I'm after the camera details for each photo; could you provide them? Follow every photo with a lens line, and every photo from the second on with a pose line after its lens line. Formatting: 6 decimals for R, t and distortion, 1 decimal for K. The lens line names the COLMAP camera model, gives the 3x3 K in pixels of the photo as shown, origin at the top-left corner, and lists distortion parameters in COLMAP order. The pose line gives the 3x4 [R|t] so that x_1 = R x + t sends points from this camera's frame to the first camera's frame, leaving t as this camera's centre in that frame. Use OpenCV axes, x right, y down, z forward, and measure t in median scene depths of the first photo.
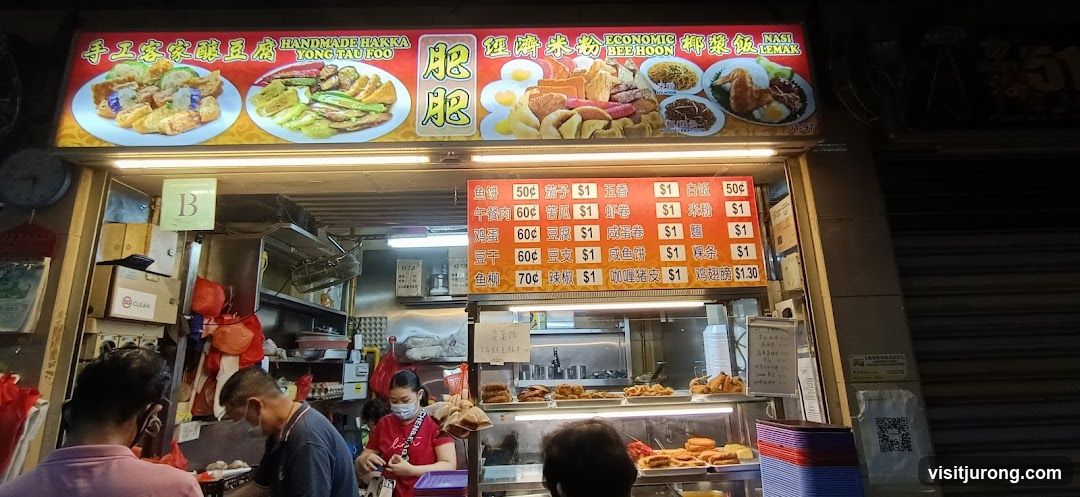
lens RADIAL K [[537.5, 0, 541.5], [0, 537.5, 229.6], [0, 0, 1]] dist [0.001757, 0.006043]
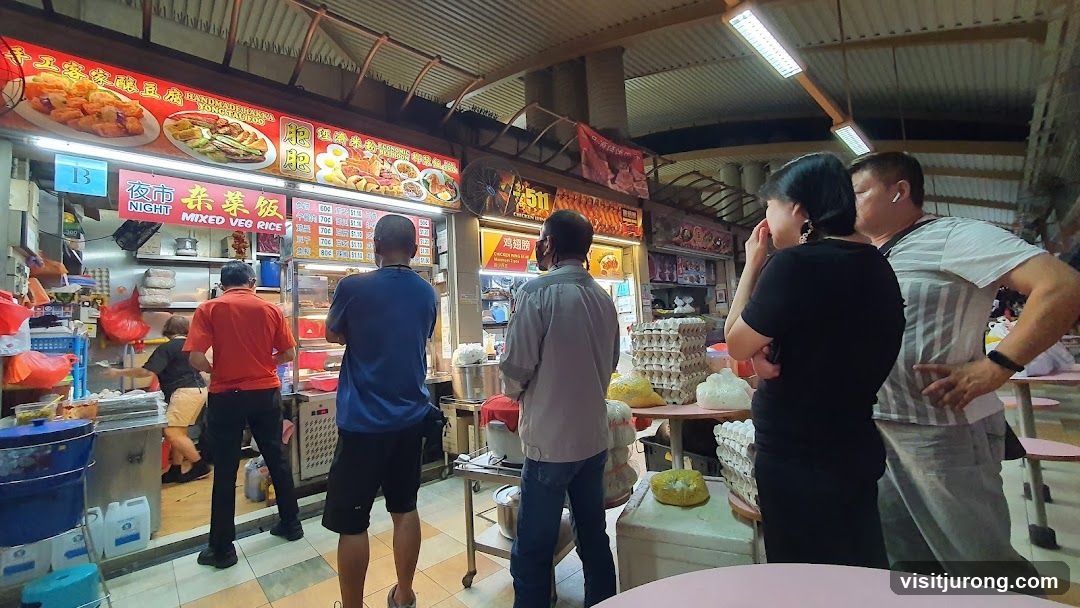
lens RADIAL K [[448.6, 0, 553.5], [0, 448.6, 293.4], [0, 0, 1]] dist [0.001816, 0.002294]
pose [[0.724665, 0.048389, 0.687400, -0.587908], [-0.139075, 0.987275, 0.077116, -0.006735], [-0.674921, -0.151484, 0.722173, -0.862705]]
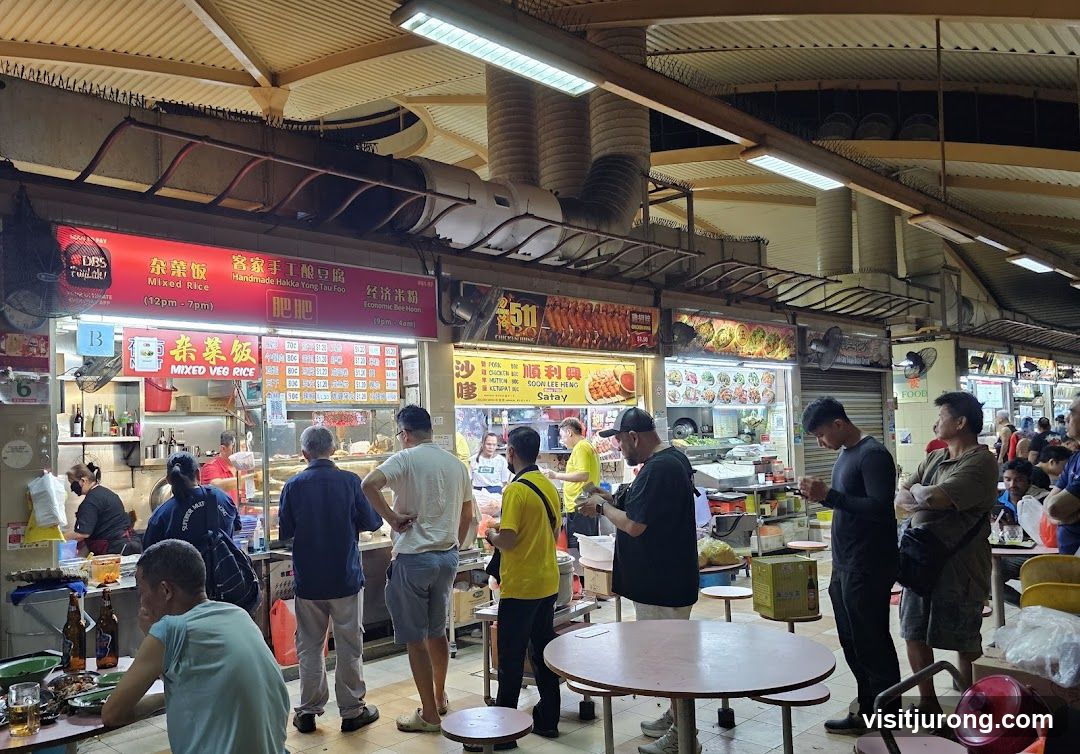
lens RADIAL K [[877.7, 0, 557.6], [0, 877.7, 396.9], [0, 0, 1]] dist [0.007595, -0.015387]
pose [[0.682894, 0.037103, 0.729575, -1.655148], [-0.163604, 0.981109, 0.103241, -0.373763], [-0.711962, -0.189864, 0.676064, -1.707428]]
